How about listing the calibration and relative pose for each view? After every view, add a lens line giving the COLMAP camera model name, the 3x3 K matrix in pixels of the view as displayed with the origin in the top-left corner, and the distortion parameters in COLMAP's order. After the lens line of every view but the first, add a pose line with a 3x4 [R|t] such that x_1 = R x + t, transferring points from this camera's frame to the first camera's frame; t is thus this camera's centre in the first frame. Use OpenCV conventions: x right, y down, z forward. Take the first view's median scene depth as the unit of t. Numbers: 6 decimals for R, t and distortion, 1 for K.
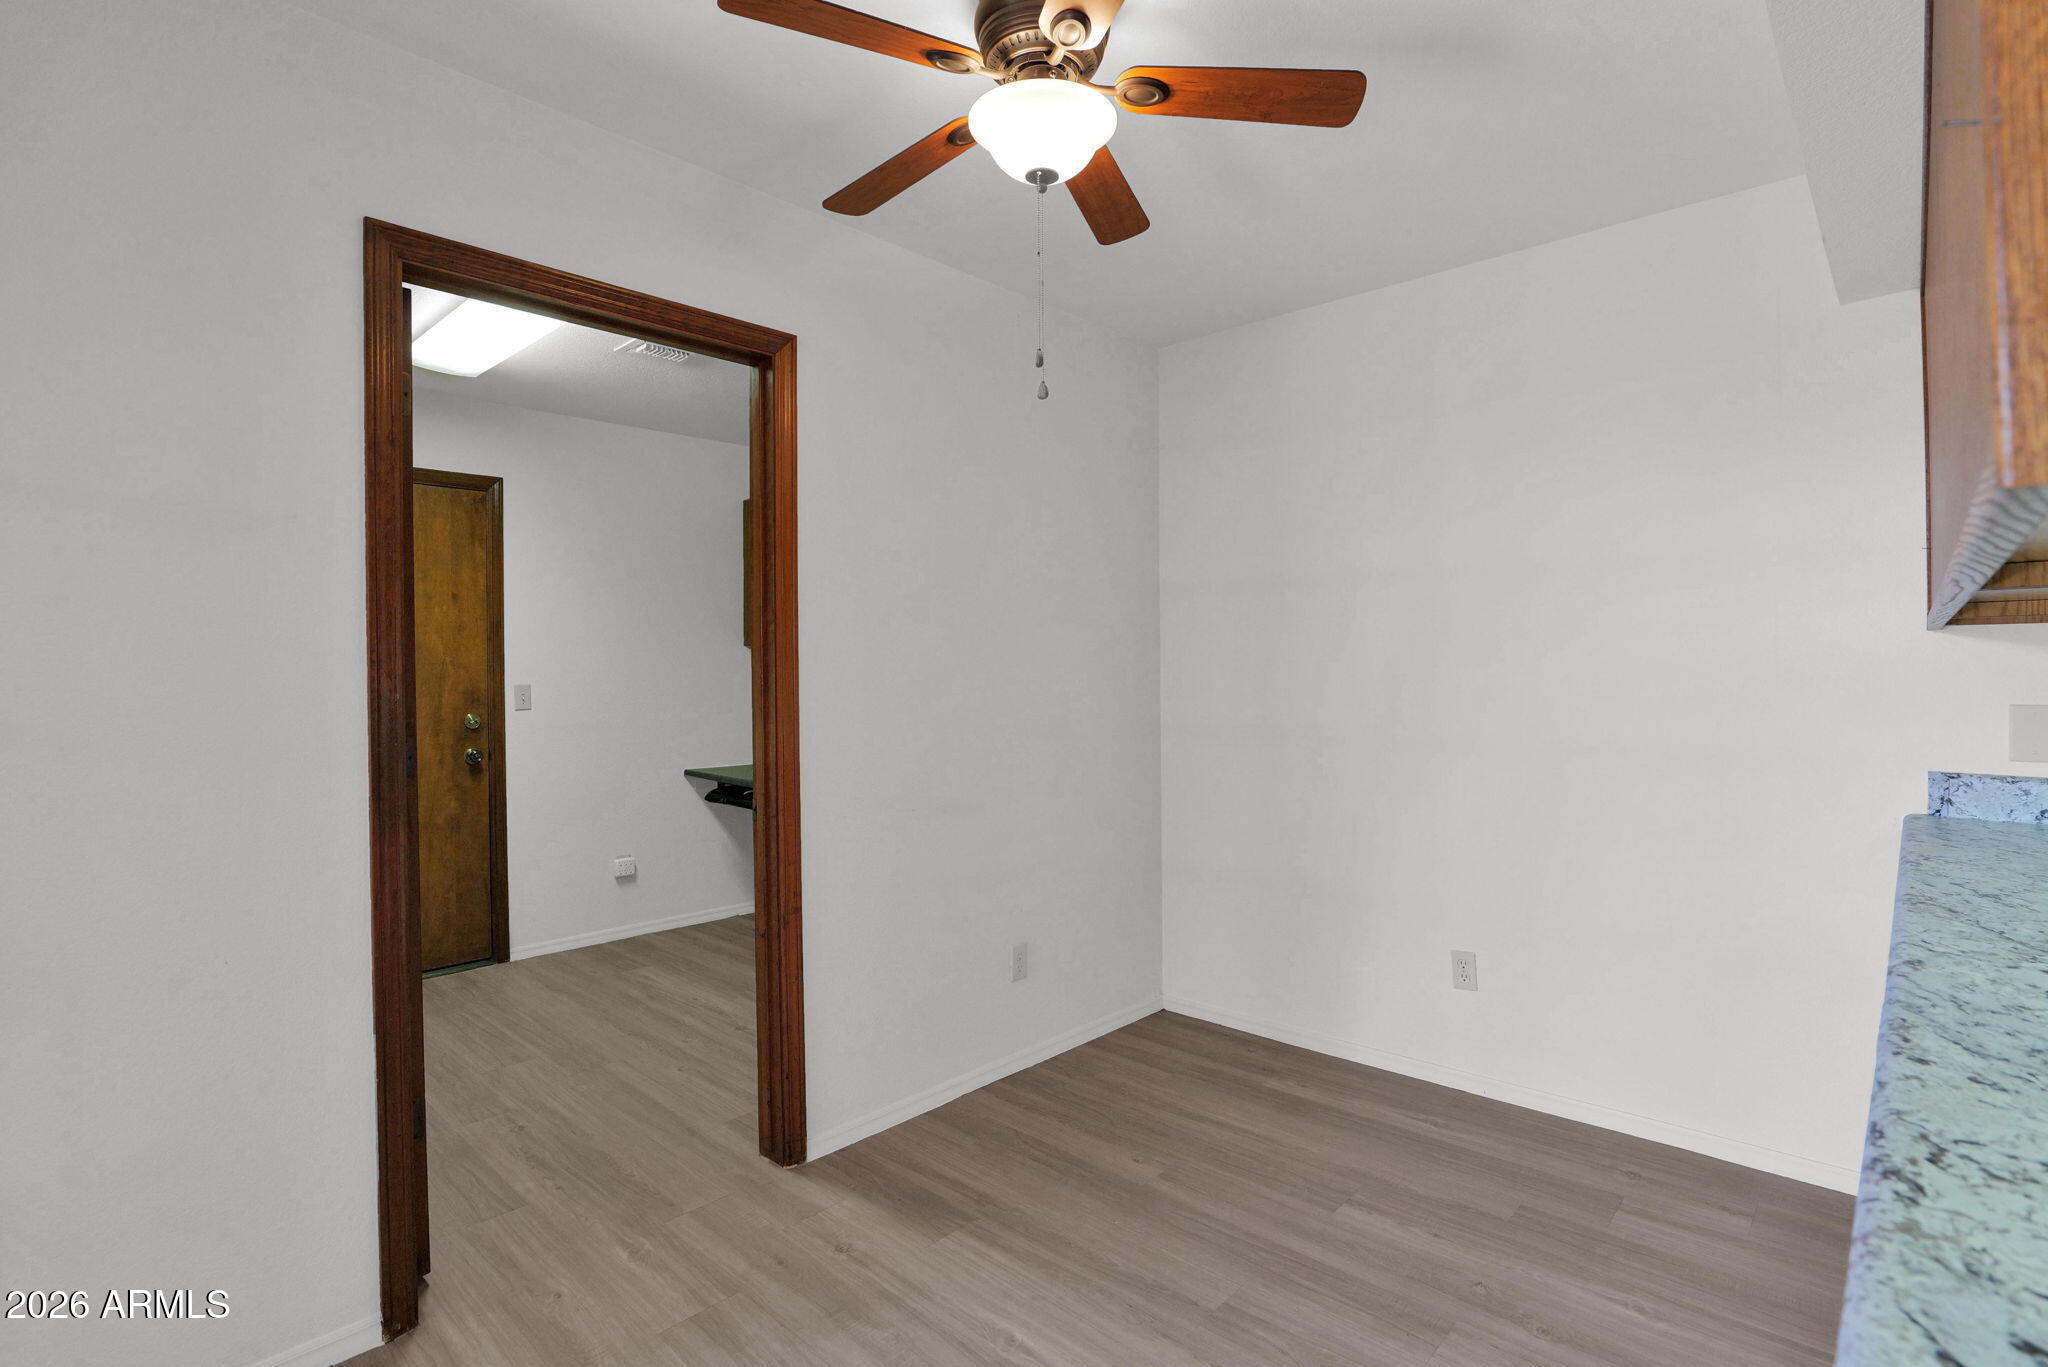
lens RADIAL K [[975.8, 0, 1026.6], [0, 975.8, 672.8], [0, 0, 1]] dist [-0.015589, 0.001251]
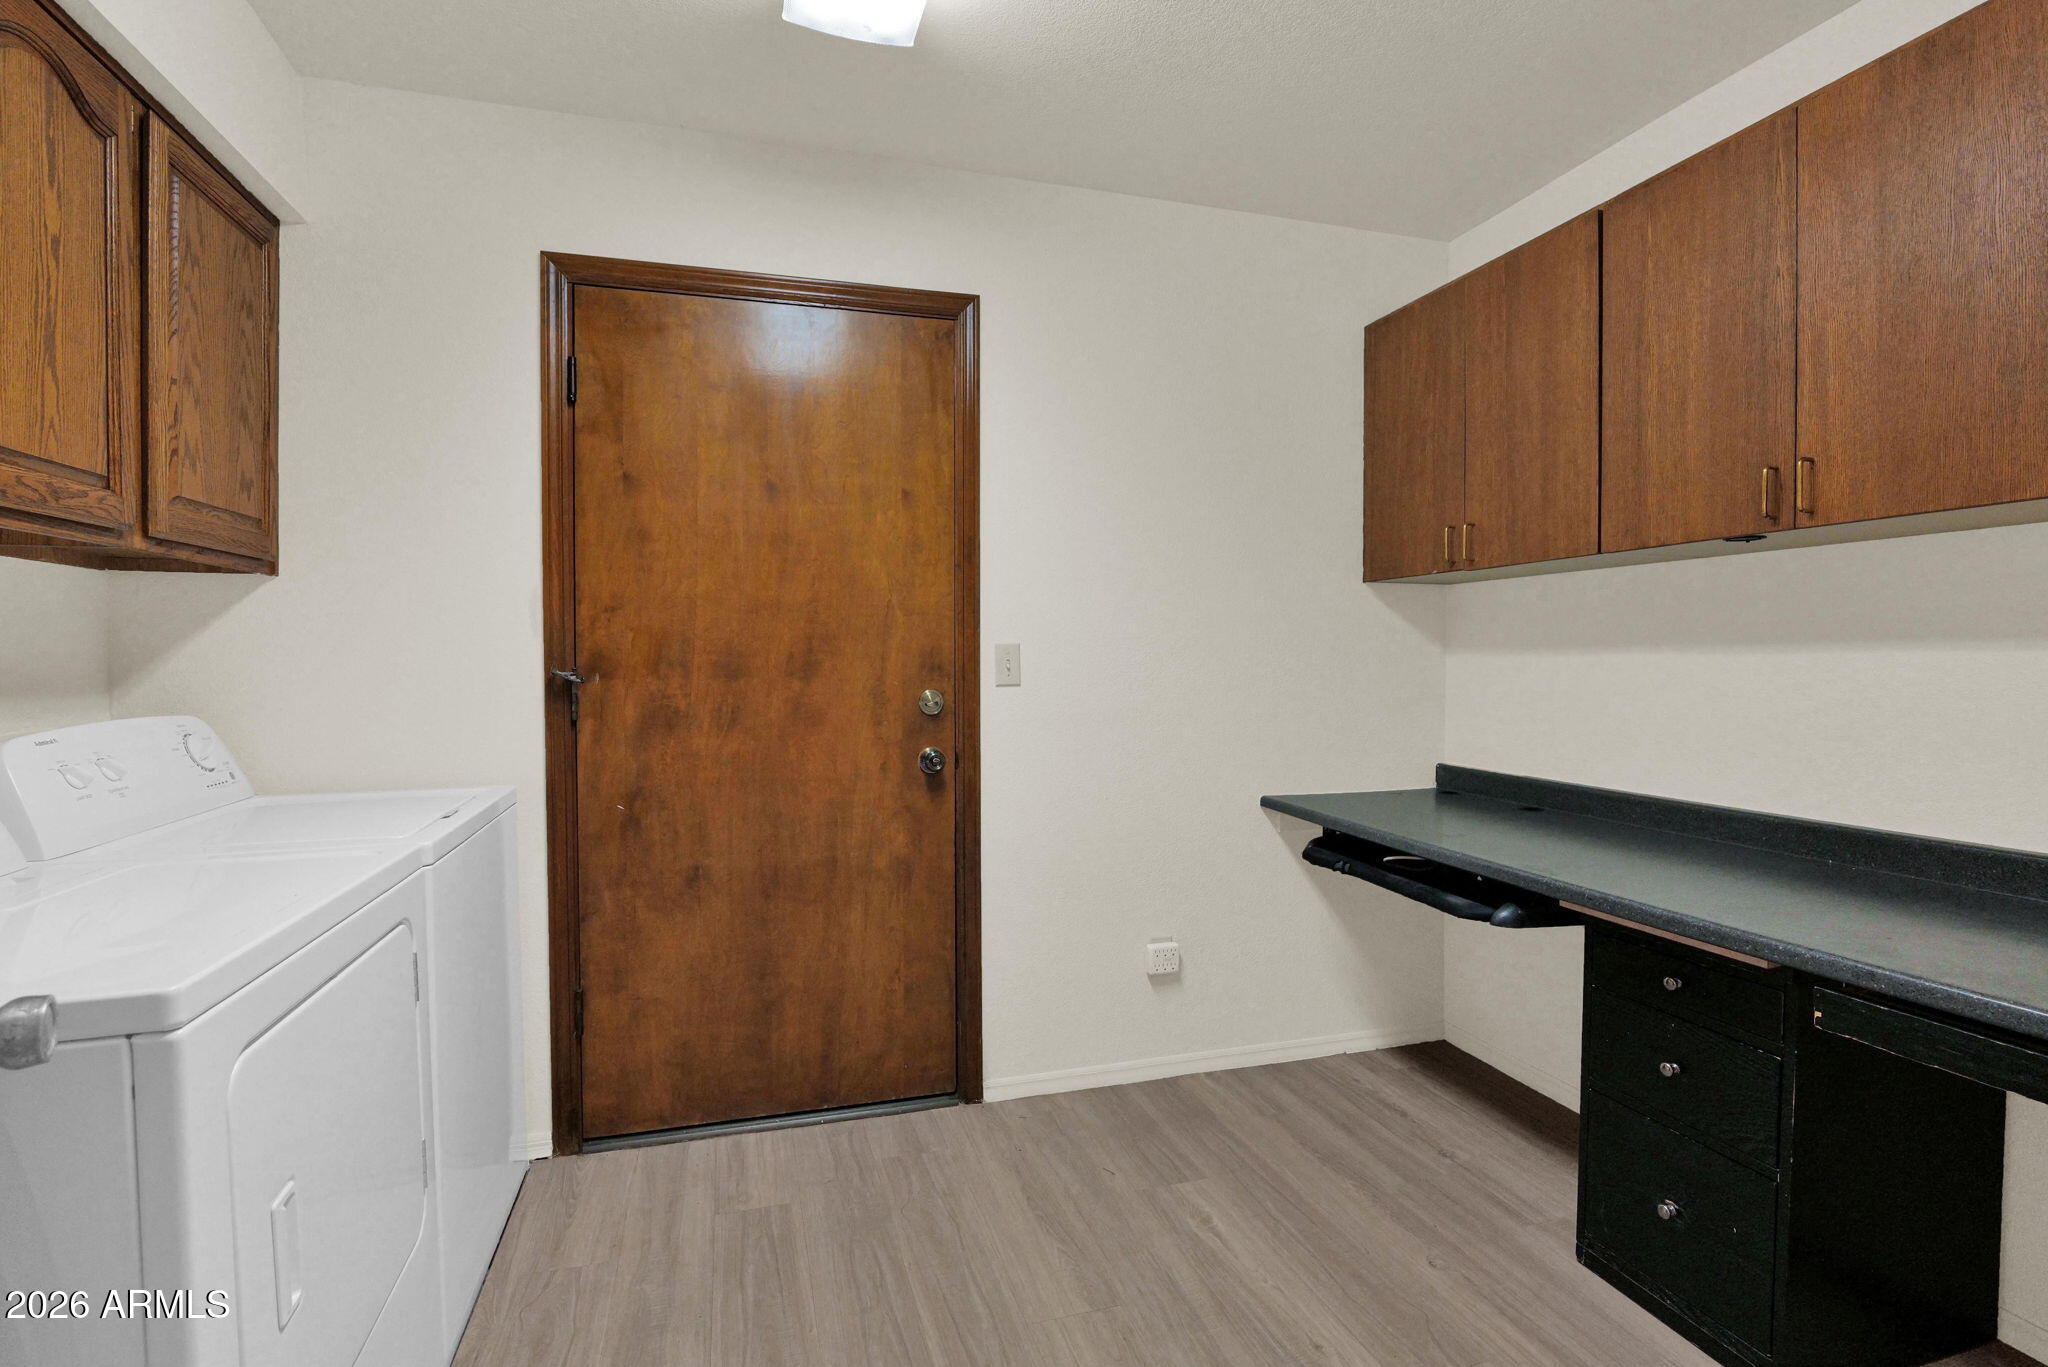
lens RADIAL K [[975.8, 0, 1026.6], [0, 975.8, 672.8], [0, 0, 1]] dist [-0.015589, 0.001251]
pose [[0.869505, 0.015379, -0.493685, -0.218708], [-0.008512, 0.999833, 0.016153, 0.021141], [0.493851, -0.009842, 0.869491, 0.499122]]
